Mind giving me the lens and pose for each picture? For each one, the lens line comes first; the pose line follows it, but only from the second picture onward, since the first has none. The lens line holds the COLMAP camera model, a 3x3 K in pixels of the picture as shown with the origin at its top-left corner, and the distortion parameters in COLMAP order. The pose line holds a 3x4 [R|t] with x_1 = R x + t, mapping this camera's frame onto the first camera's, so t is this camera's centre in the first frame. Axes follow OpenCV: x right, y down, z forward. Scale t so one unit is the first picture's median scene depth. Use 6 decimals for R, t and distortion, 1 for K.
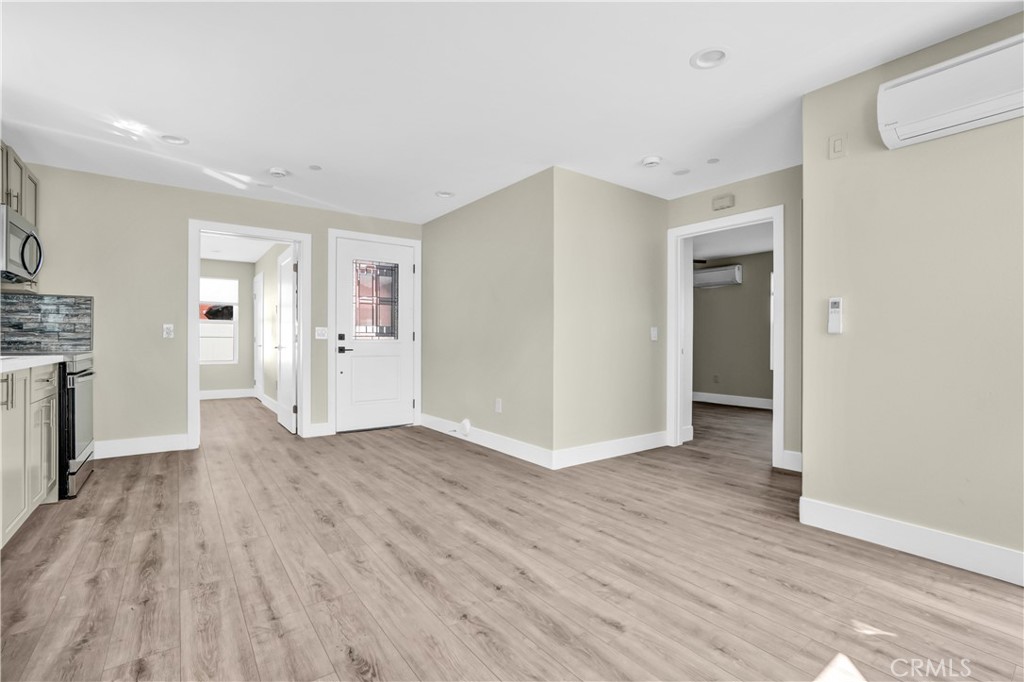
lens RADIAL K [[456.7, 0, 507.5], [0, 456.7, 338.0], [0, 0, 1]] dist [-0.032319, 0.005546]
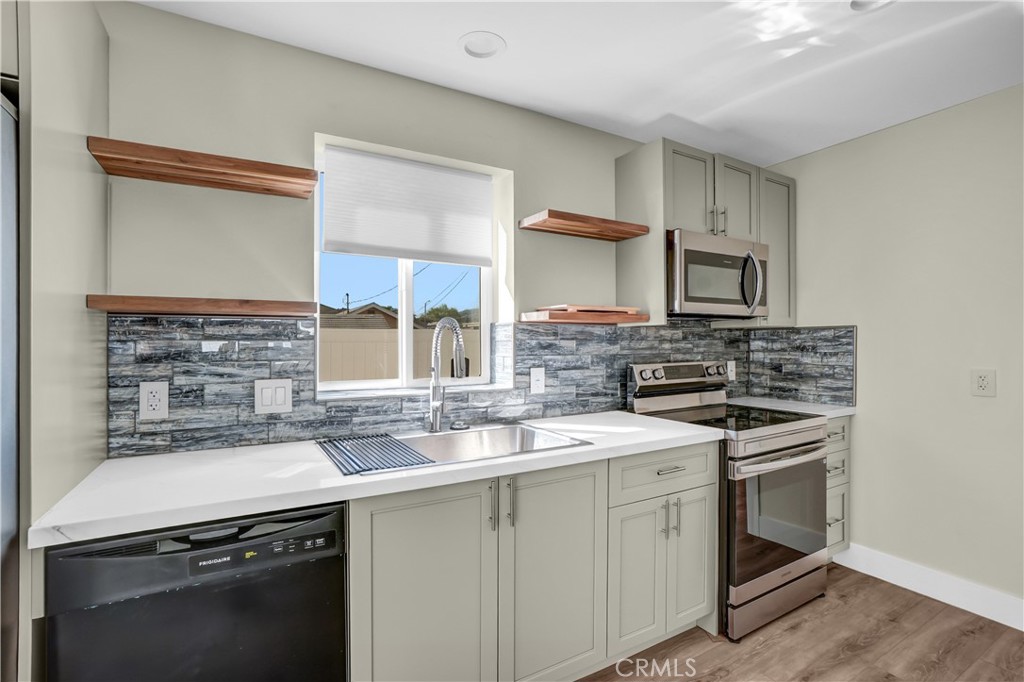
lens RADIAL K [[456.7, 0, 506.0], [0, 456.7, 354.1], [0, 0, 1]] dist [-0.032319, 0.005546]
pose [[-0.120989, 0.016311, -0.992520, -0.216627], [0.015918, 0.999768, 0.014489, -0.071977], [0.992526, -0.014046, -0.121221, 0.594624]]
